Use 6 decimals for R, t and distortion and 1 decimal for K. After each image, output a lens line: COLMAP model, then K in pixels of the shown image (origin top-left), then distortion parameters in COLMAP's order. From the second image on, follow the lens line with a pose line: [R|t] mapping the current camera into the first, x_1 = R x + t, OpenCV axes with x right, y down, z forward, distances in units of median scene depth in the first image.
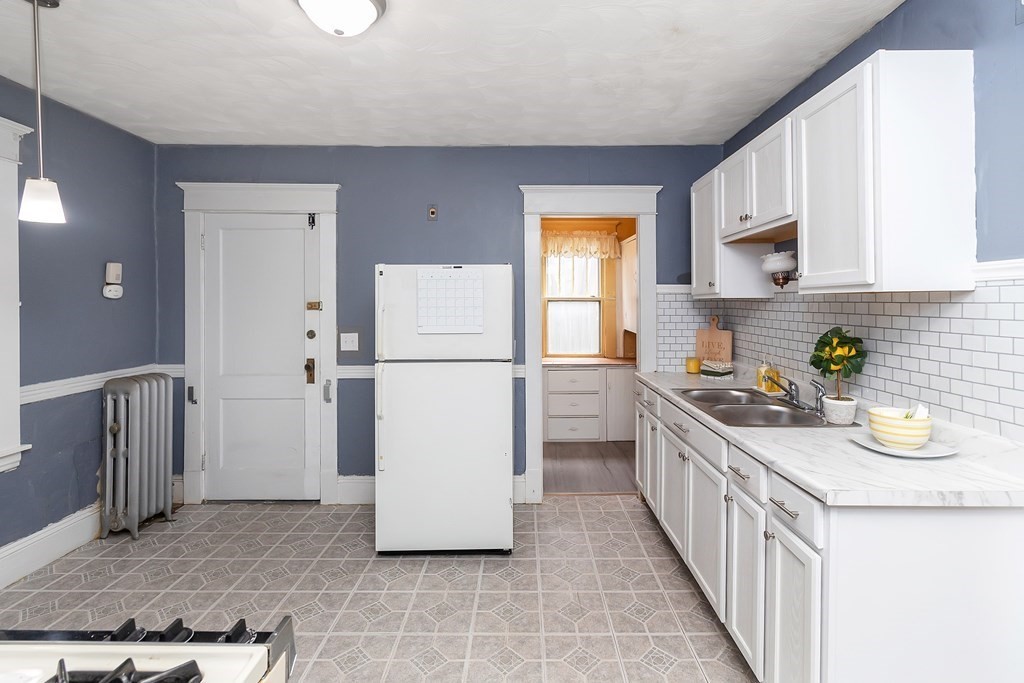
lens RADIAL K [[473.5, 0, 543.8], [0, 473.5, 306.2], [0, 0, 1]] dist [0.001738, 0.000277]
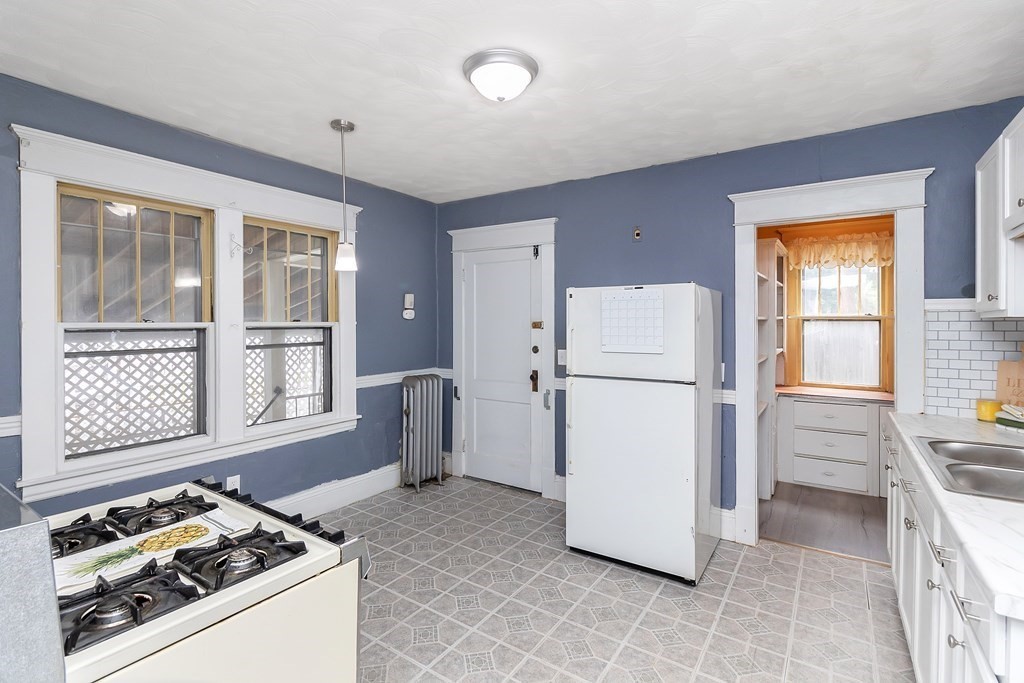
lens RADIAL K [[473.5, 0, 517.4], [0, 473.5, 328.4], [0, 0, 1]] dist [0.001738, 0.000277]
pose [[0.834087, 0.008576, -0.551566, 0.137489], [-0.005006, 0.999956, 0.007977, -0.001951], [0.551610, -0.003893, 0.834093, 0.006614]]
